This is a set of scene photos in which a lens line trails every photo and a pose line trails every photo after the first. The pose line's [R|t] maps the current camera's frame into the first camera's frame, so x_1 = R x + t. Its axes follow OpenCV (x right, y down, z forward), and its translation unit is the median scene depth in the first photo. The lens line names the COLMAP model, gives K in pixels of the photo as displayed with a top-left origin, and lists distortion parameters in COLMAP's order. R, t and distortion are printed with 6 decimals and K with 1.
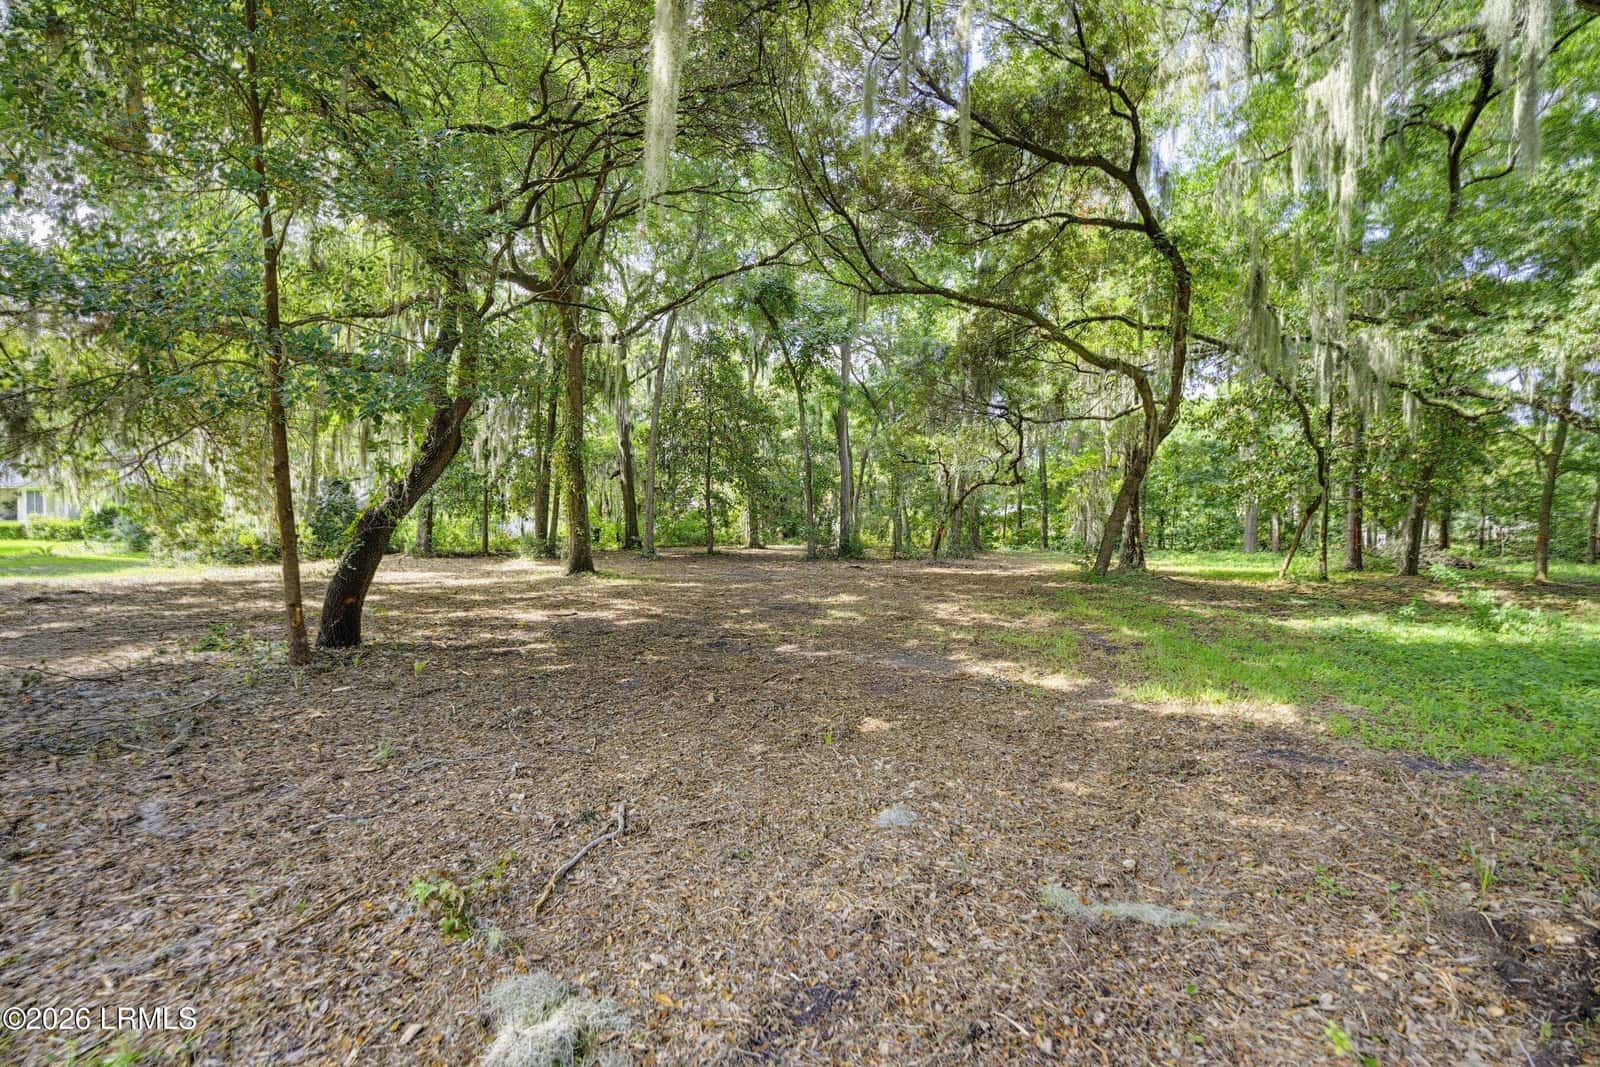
lens RADIAL K [[630.3, 0, 799.9], [0, 630.3, 531.3], [0, 0, 1]] dist [-0.022589, 0.002178]
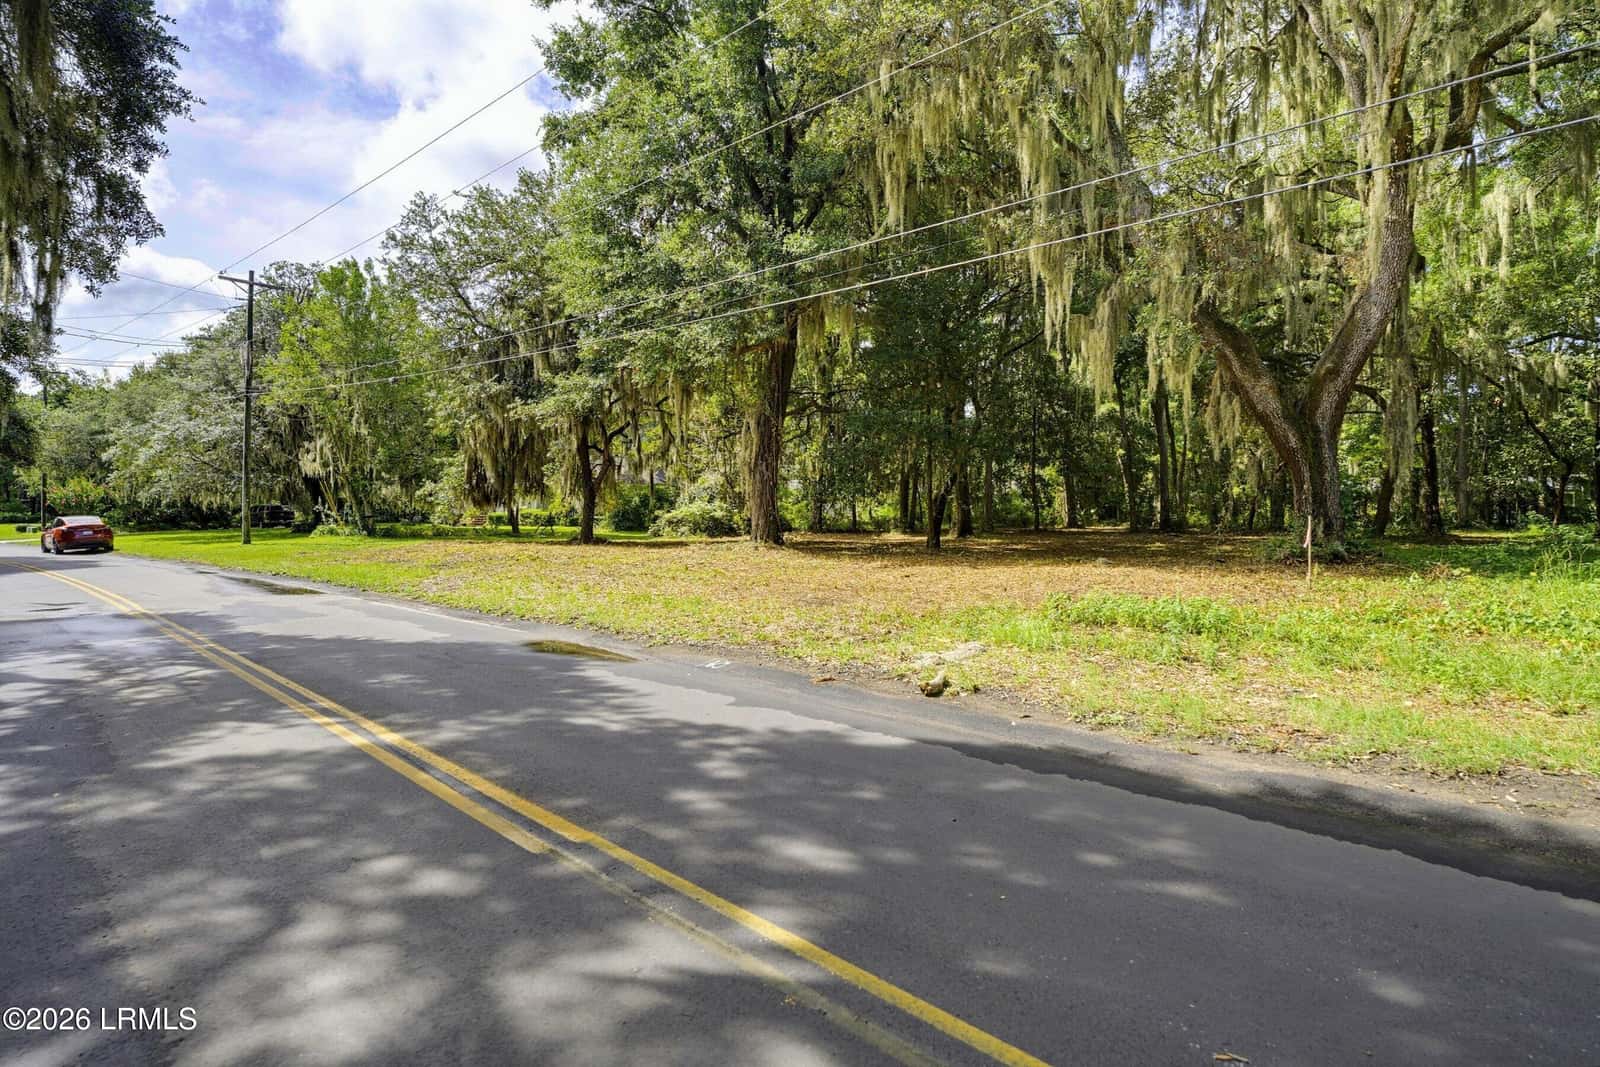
lens RADIAL K [[812.1, 0, 801.1], [0, 812.1, 507.1], [0, 0, 1]] dist [0.001370, -0.003308]
pose [[0.934243, -0.026355, -0.355662, -0.016311], [0.020012, 0.999569, -0.021500, 0.014751], [0.356075, 0.012969, 0.934367, -0.470849]]
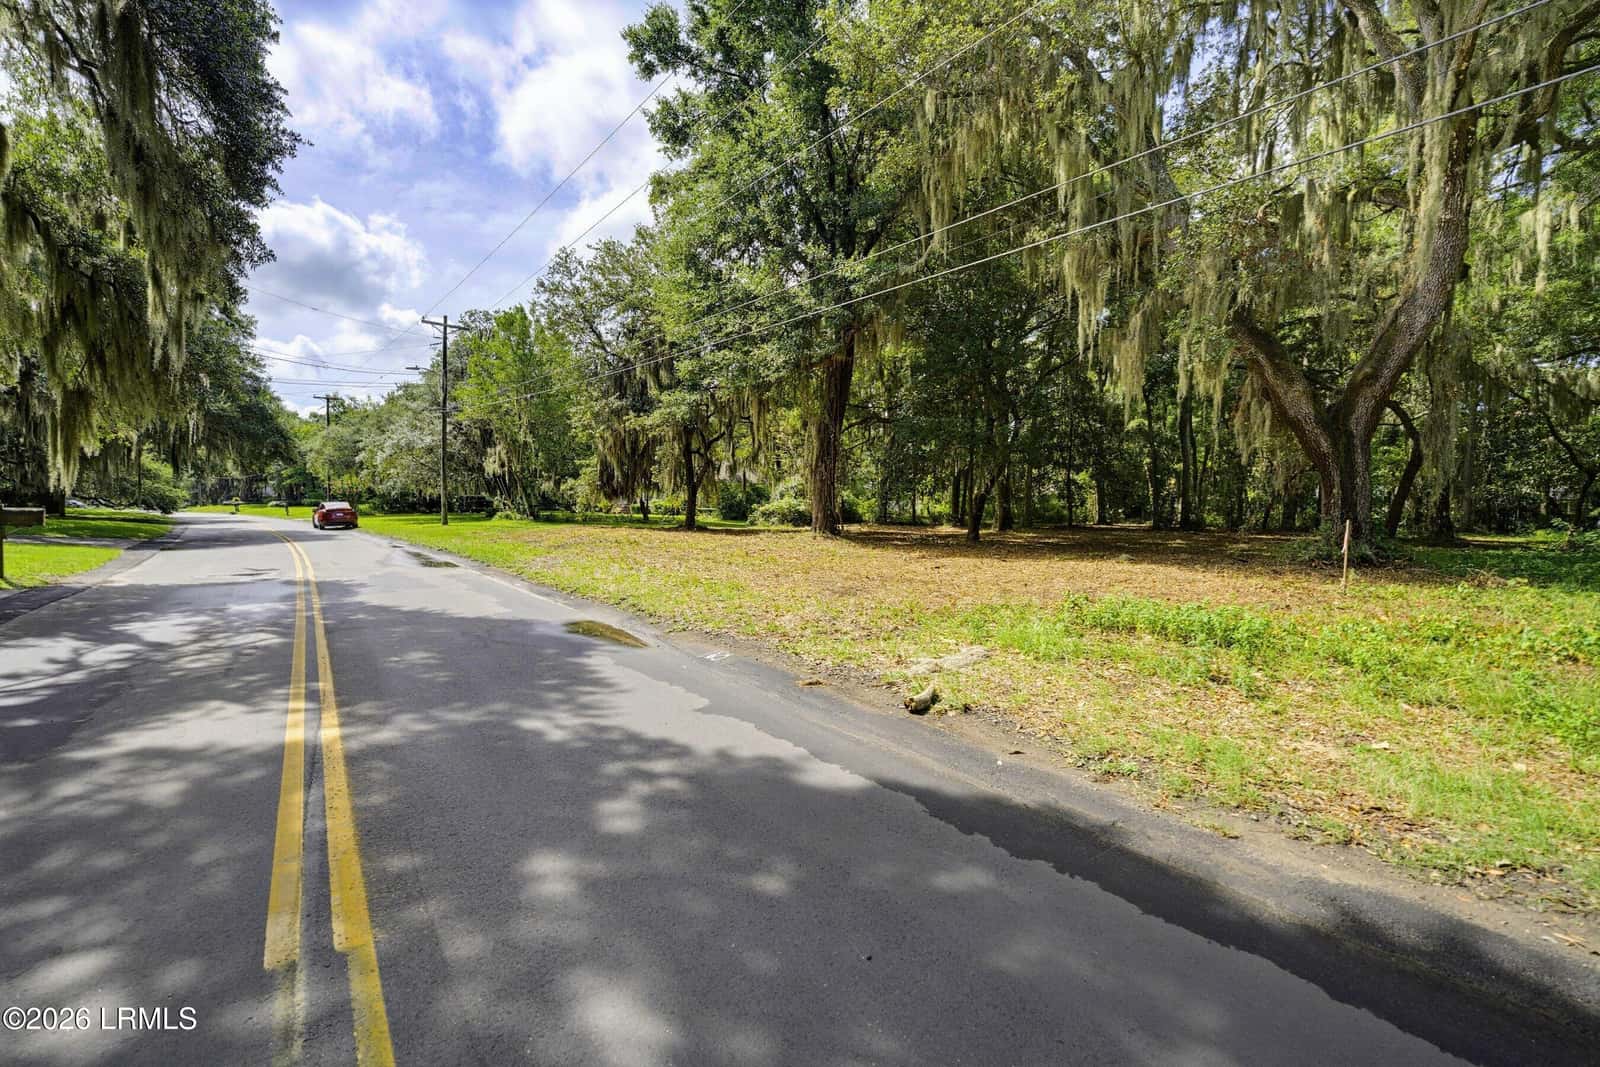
lens RADIAL K [[630.3, 0, 798.9], [0, 630.3, 535.9], [0, 0, 1]] dist [-0.022589, 0.002178]
pose [[0.880547, 0.012336, -0.473798, -0.015767], [0.001755, 0.999569, 0.029287, 0.014053], [0.473956, -0.026621, 0.880146, -0.410538]]
